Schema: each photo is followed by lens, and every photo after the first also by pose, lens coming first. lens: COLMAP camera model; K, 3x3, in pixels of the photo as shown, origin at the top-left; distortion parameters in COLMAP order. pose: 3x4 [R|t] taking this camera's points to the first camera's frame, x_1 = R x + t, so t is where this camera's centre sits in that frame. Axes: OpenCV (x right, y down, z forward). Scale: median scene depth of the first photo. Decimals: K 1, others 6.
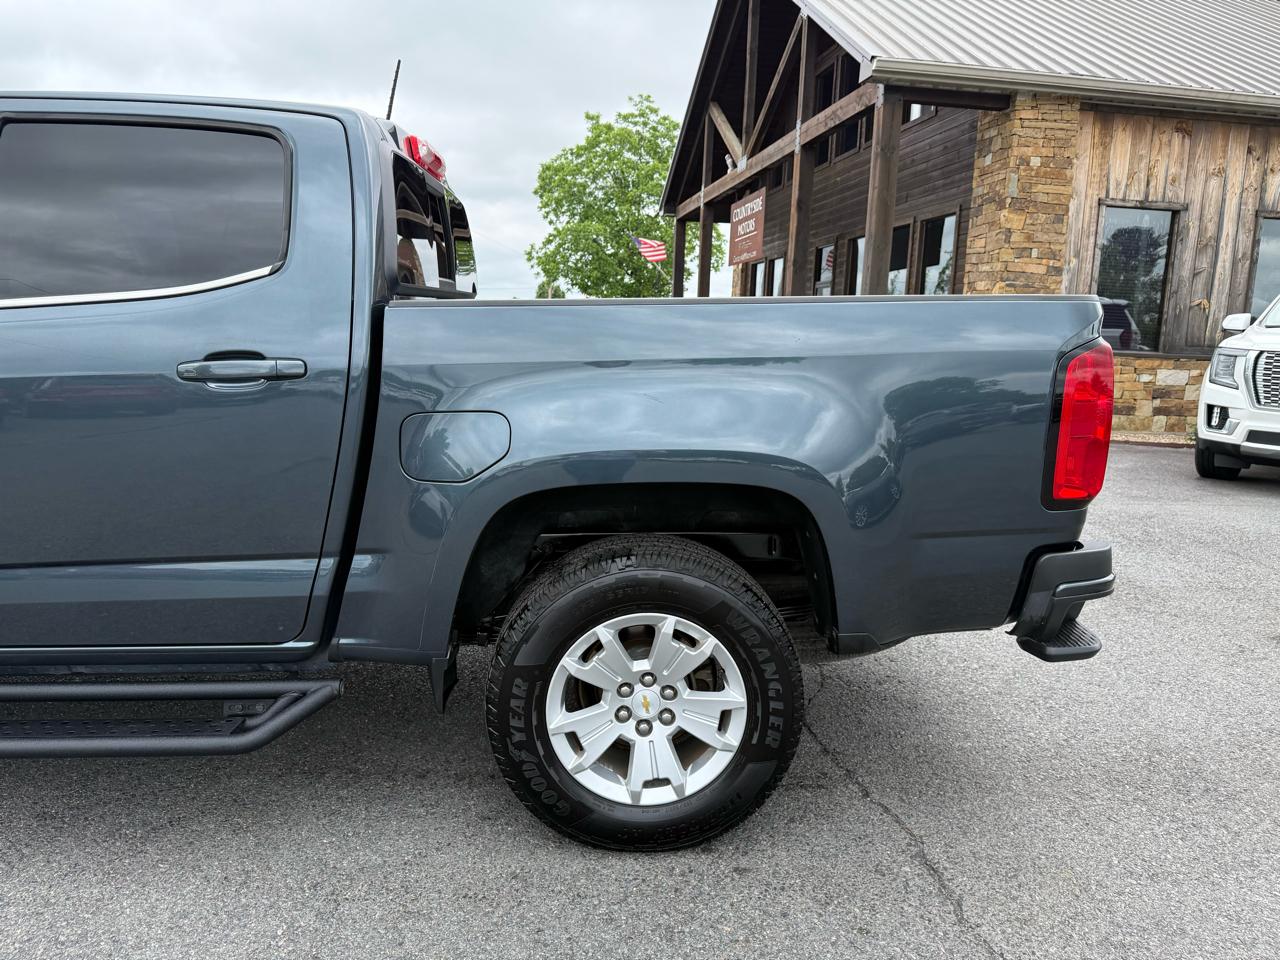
lens RADIAL K [[906.4, 0, 638.3], [0, 906.4, 467.0], [0, 0, 1]] dist [0.032774, -0.037658]
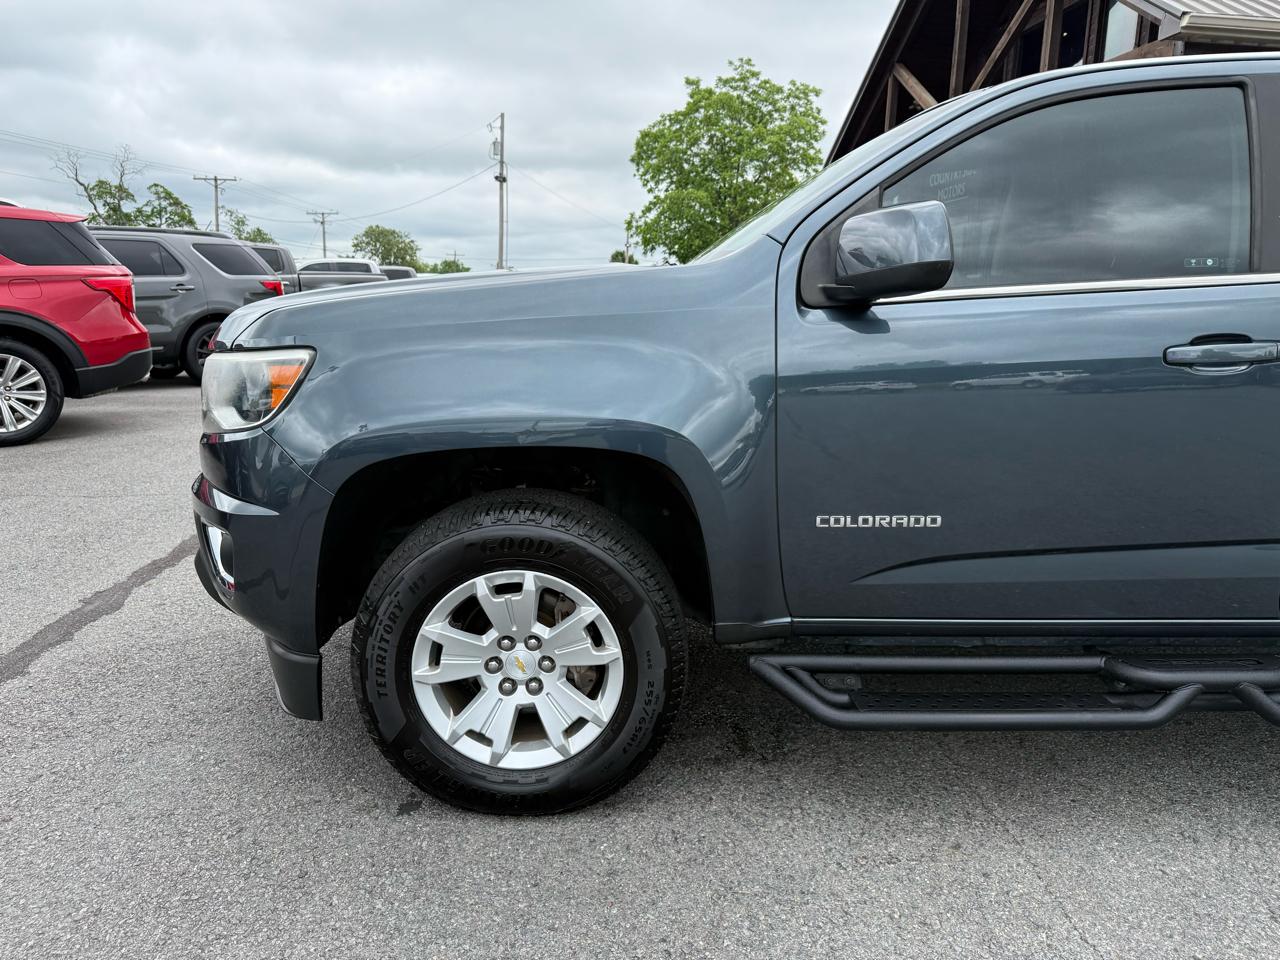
lens RADIAL K [[906.4, 0, 643.2], [0, 906.4, 464.4], [0, 0, 1]] dist [0.032774, -0.037658]
pose [[0.998985, -0.001509, -0.045012, -0.256401], [0.002868, 0.999541, 0.030158, -0.000389], [0.044946, -0.030256, 0.998531, -0.003835]]
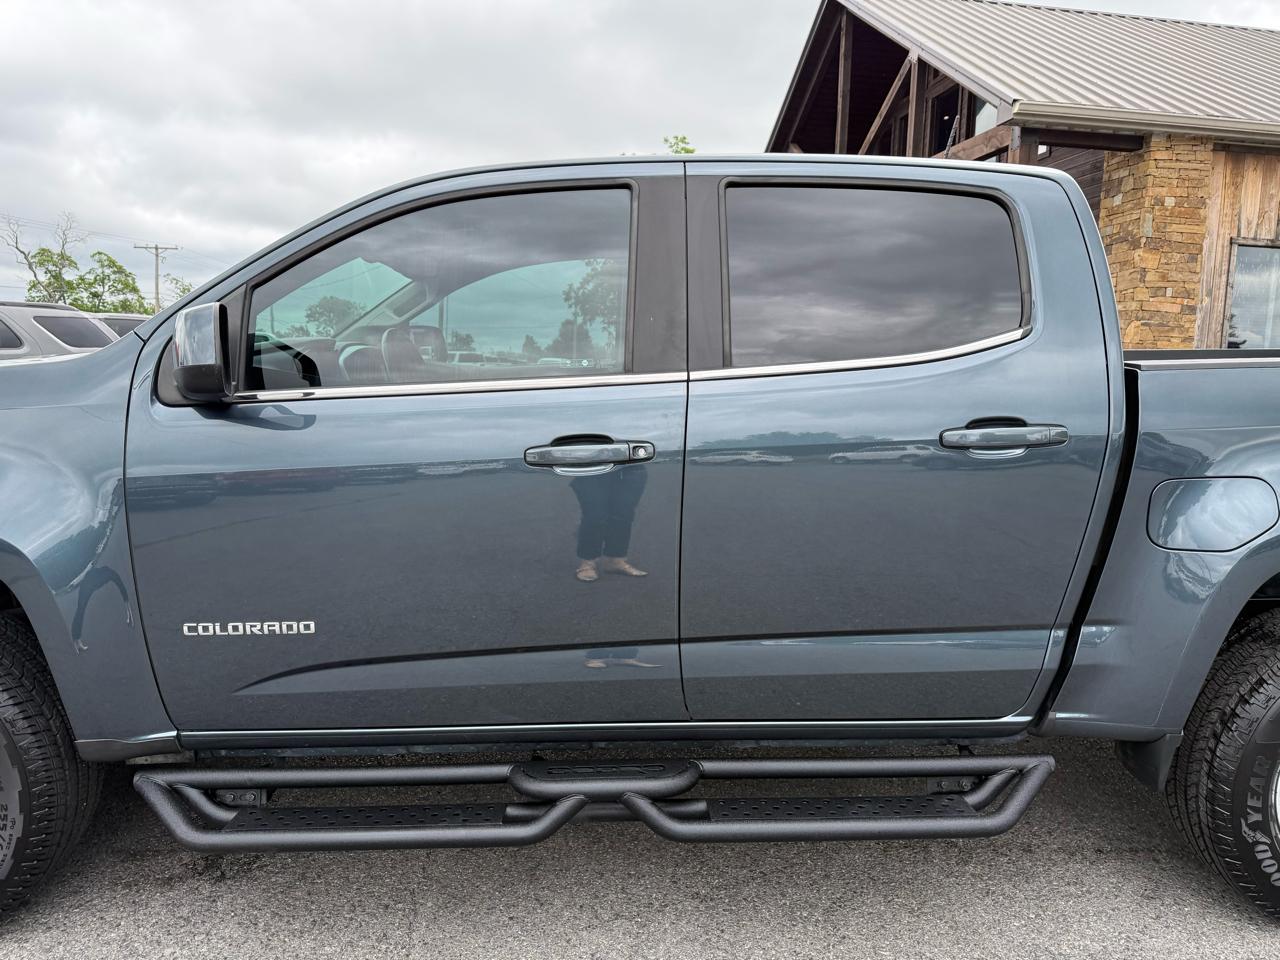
lens RADIAL K [[906.4, 0, 642.3], [0, 906.4, 476.7], [0, 0, 1]] dist [0.032774, -0.037658]
pose [[0.999971, -0.006276, -0.004270, -0.143405], [0.006145, 0.999531, -0.029994, -0.006578], [0.004457, 0.029967, 0.999541, 0.005155]]
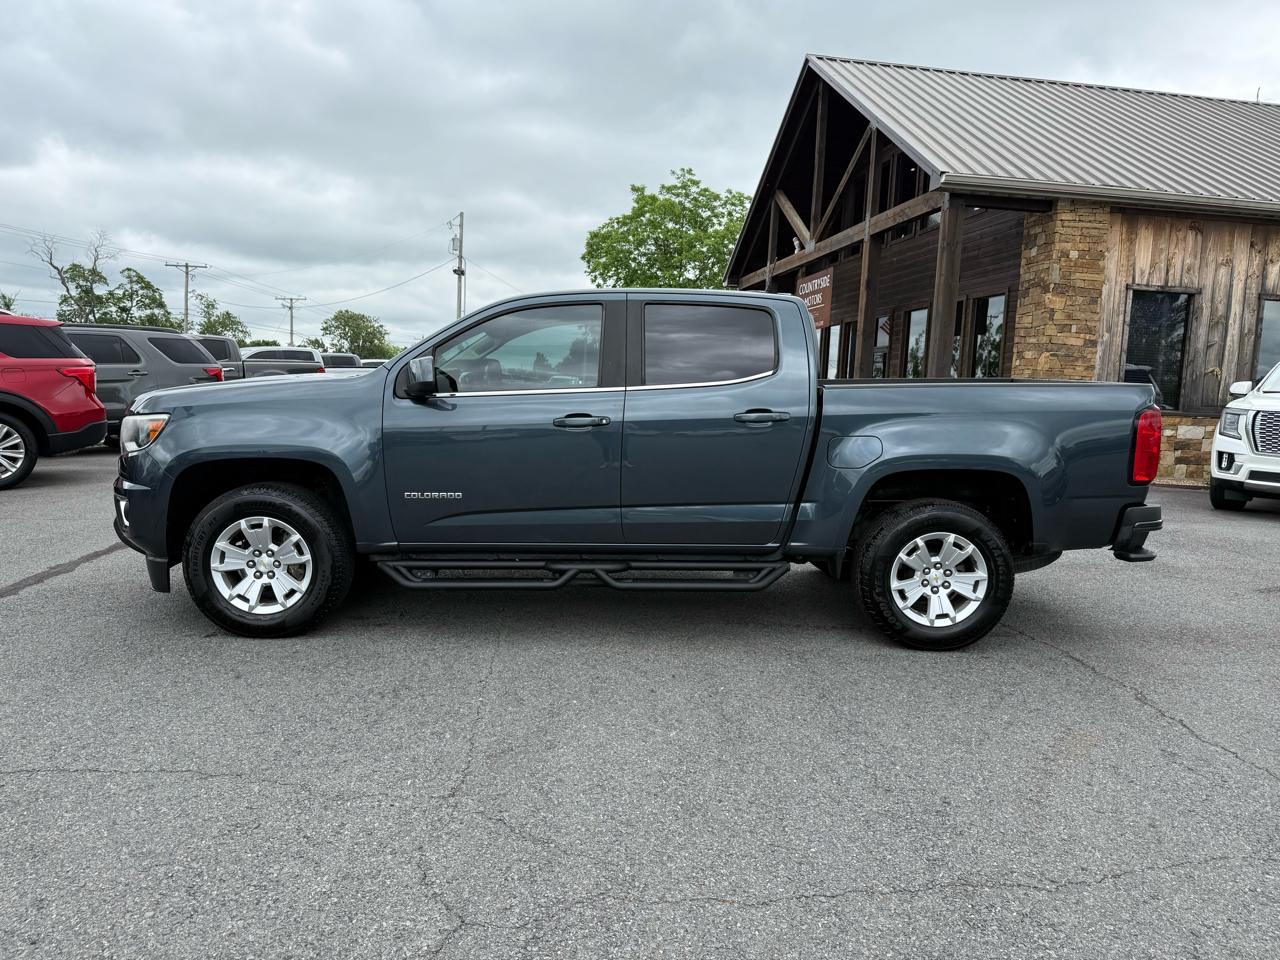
lens RADIAL K [[906.4, 0, 641.8], [0, 906.4, 481.4], [0, 0, 1]] dist [0.032774, -0.037658]
pose [[0.999875, 0.007218, -0.014037, -0.122792], [-0.007838, 0.998973, -0.044619, 0.026504], [0.013701, 0.044724, 0.998905, -0.211360]]
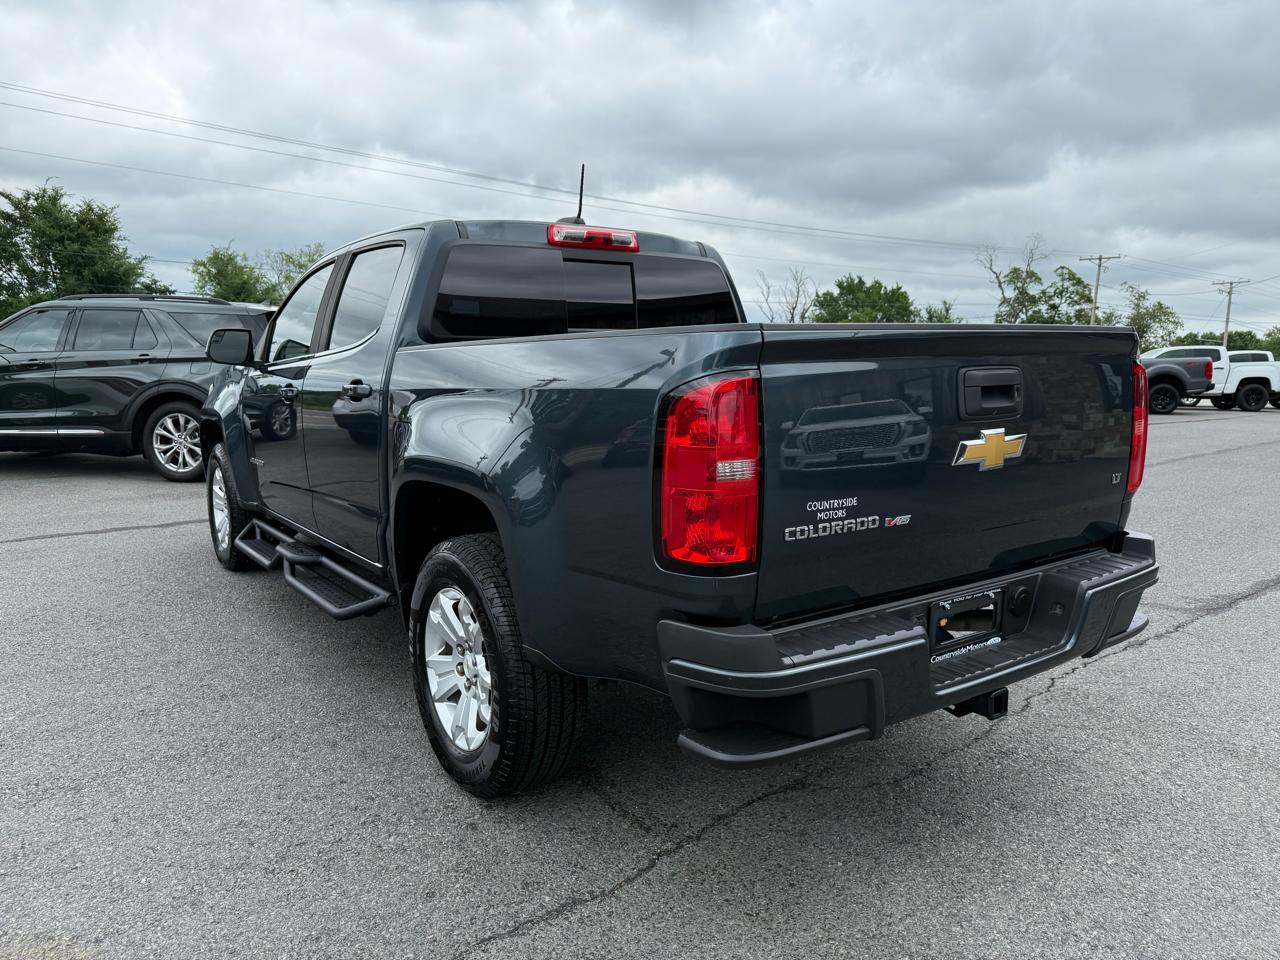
lens RADIAL K [[906.4, 0, 630.9], [0, 906.4, 475.8], [0, 0, 1]] dist [0.032774, -0.037658]
pose [[0.537200, 0.096655, -0.837899, 0.219214], [-0.133242, 0.990664, 0.028852, -0.011712], [0.832864, 0.096144, 0.545063, 0.093452]]
